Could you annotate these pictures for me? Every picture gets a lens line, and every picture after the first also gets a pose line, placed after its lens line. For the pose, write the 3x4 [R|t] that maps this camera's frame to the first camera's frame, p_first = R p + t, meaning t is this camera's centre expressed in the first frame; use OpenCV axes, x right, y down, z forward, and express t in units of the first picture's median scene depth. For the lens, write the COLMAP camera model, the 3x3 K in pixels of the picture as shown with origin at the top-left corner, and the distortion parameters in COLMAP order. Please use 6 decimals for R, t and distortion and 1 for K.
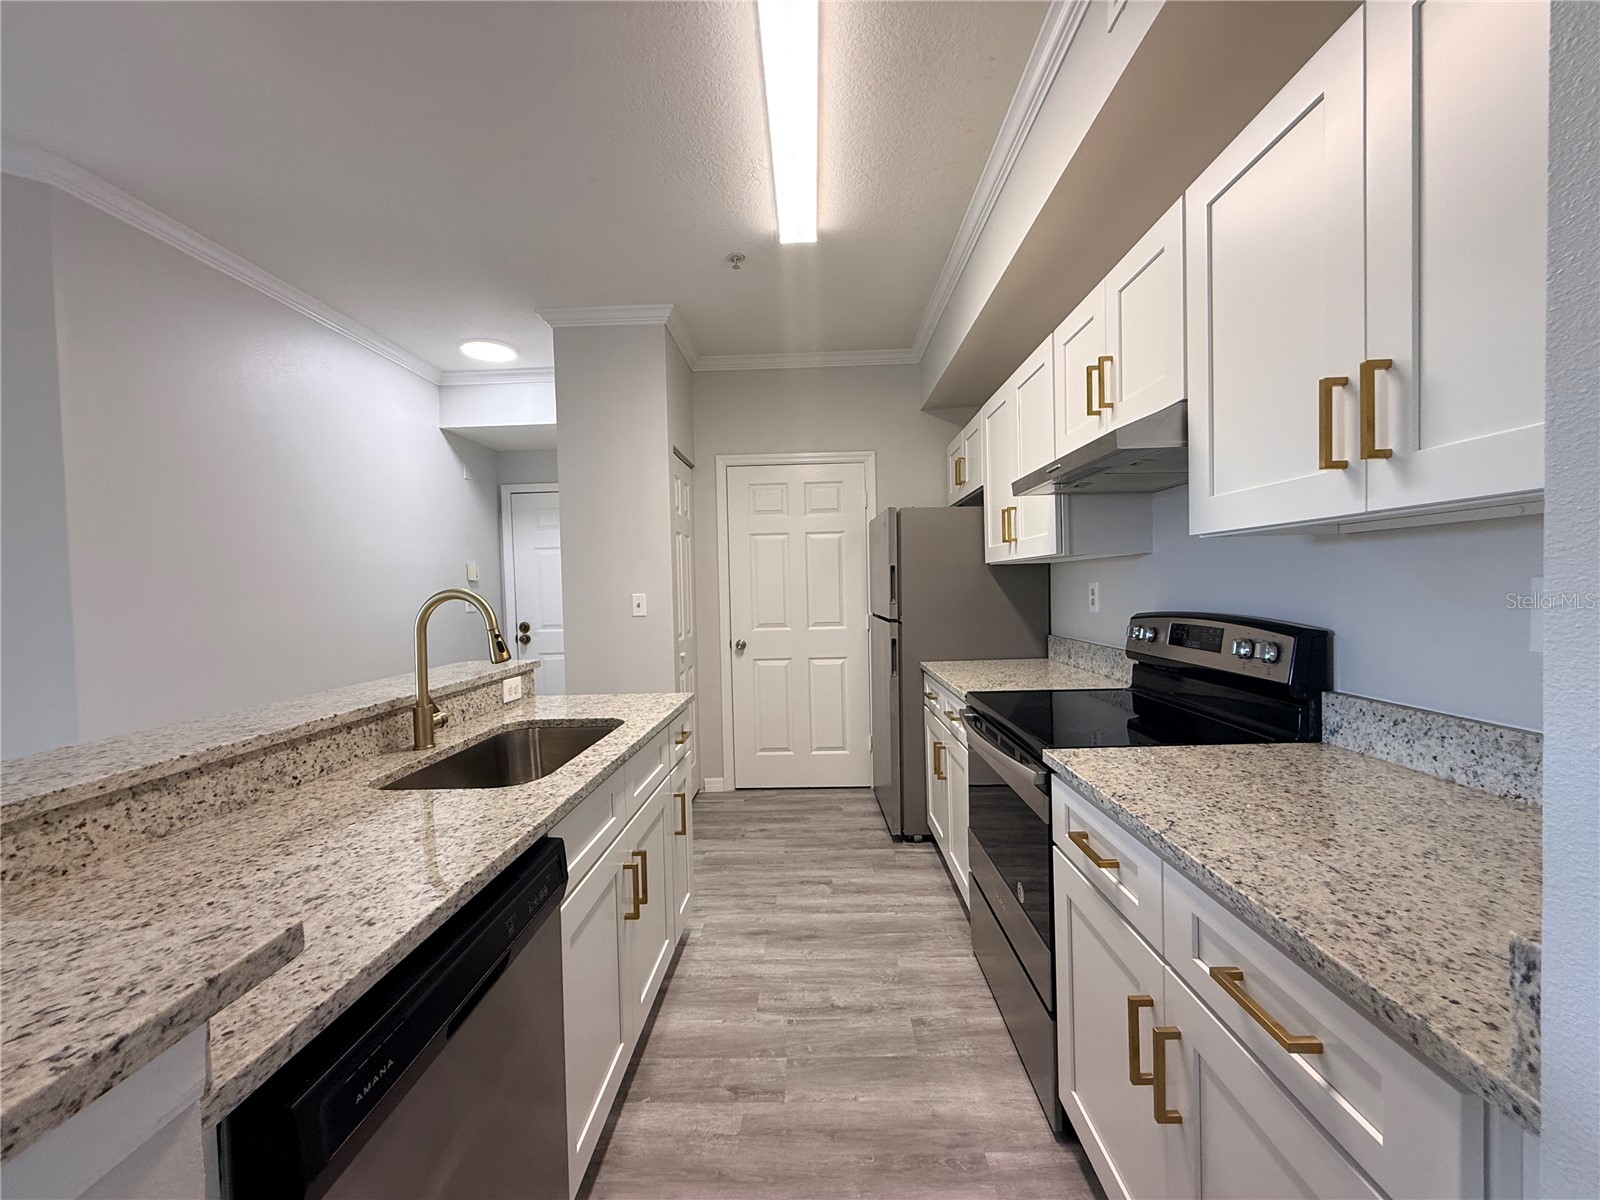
lens RADIAL K [[637.5, 0, 796.2], [0, 637.5, 600.7], [0, 0, 1]] dist [0.002081, -0.000827]
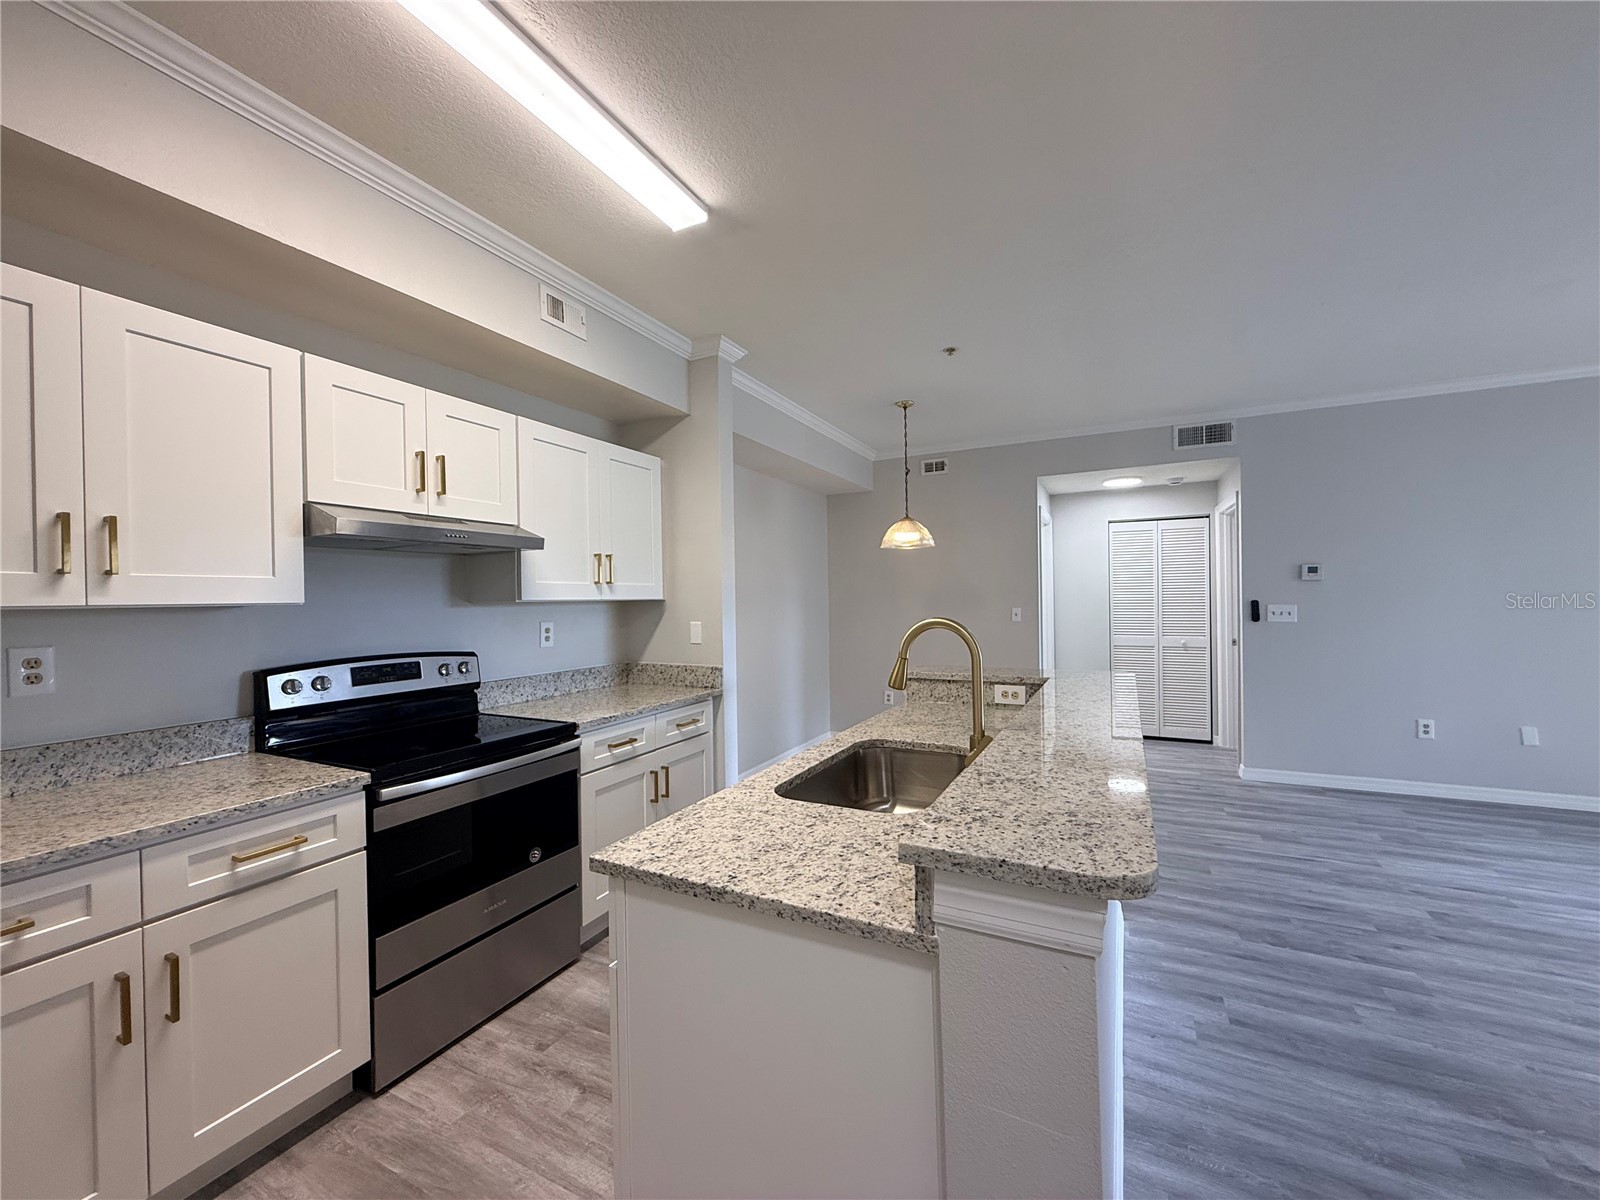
lens RADIAL K [[637.5, 0, 802.0], [0, 637.5, 597.2], [0, 0, 1]] dist [0.002081, -0.000827]
pose [[-0.908233, 0.043680, 0.416179, -0.786934], [0.050744, 0.998694, 0.005920, -0.071558], [-0.415377, 0.026495, -0.909263, 2.073381]]
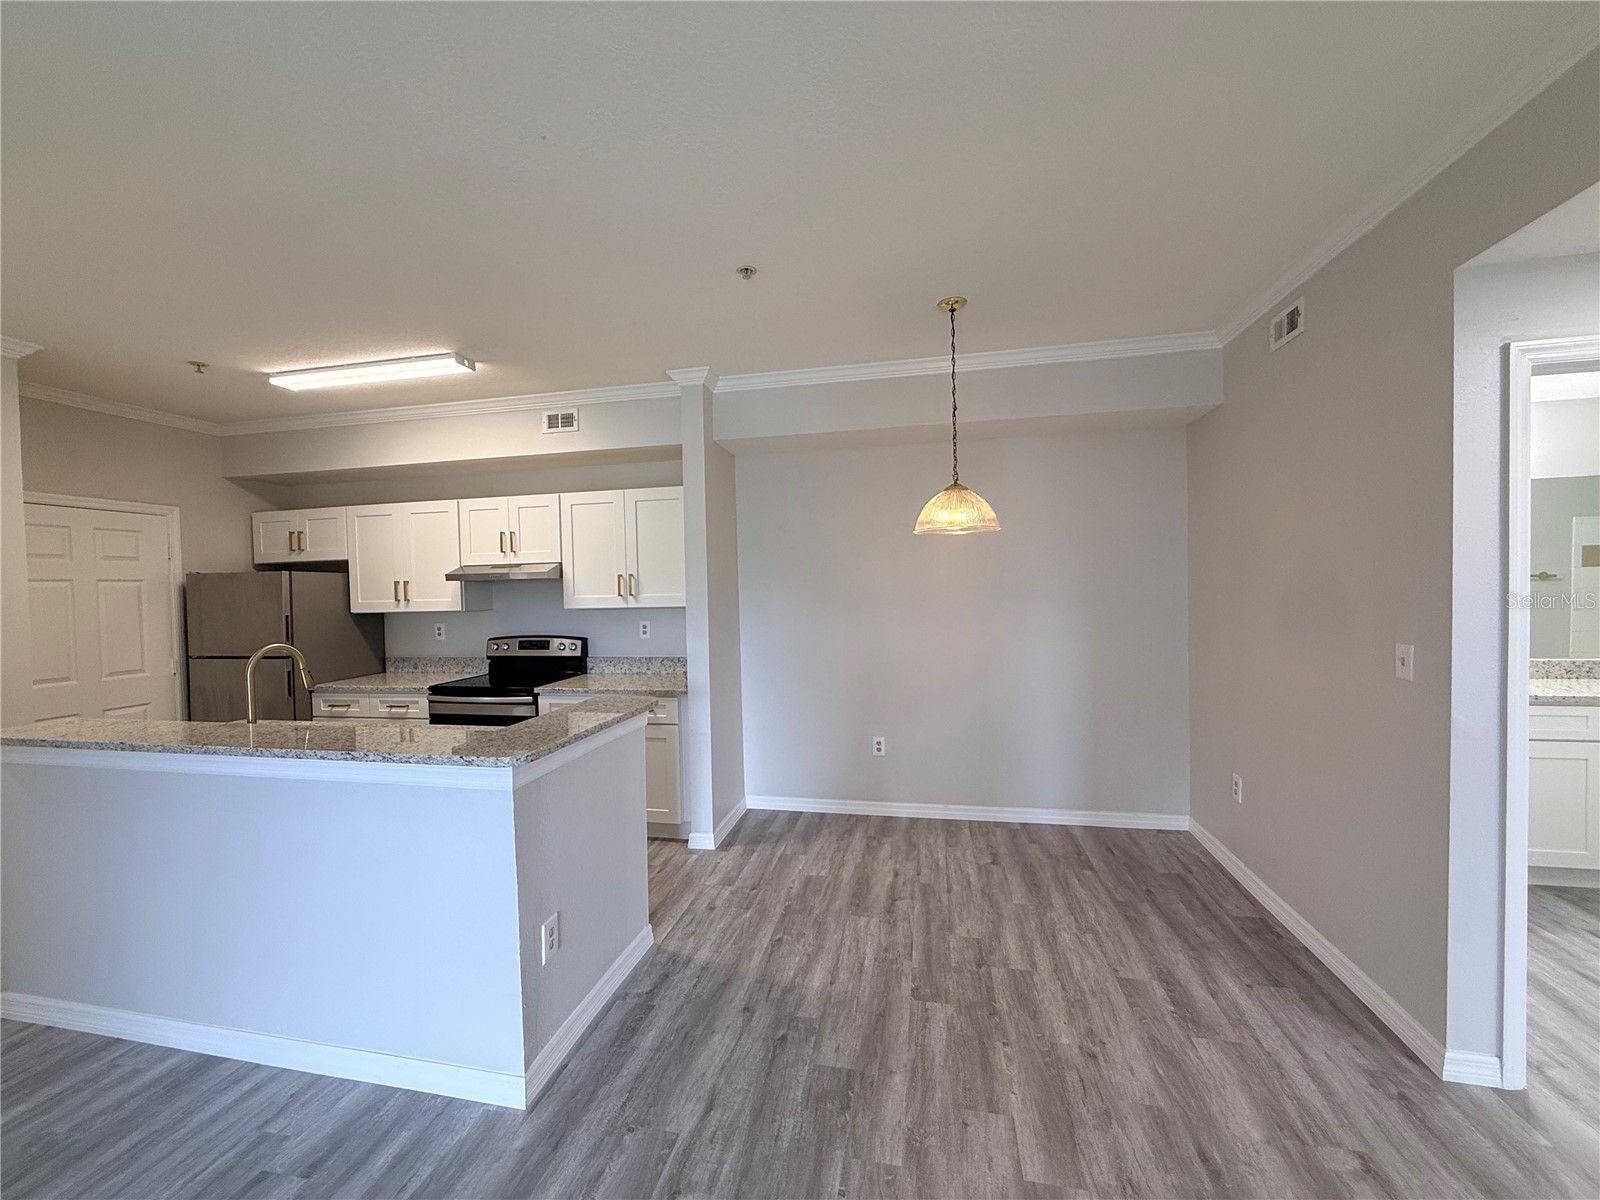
lens RADIAL K [[637.5, 0, 796.1], [0, 637.5, 601.4], [0, 0, 1]] dist [0.002081, -0.000827]
pose [[0.176610, 0.000230, 0.984281, -1.881546], [0.040562, 0.999149, -0.007512, -0.060934], [-0.983445, 0.041251, 0.176451, -0.524545]]
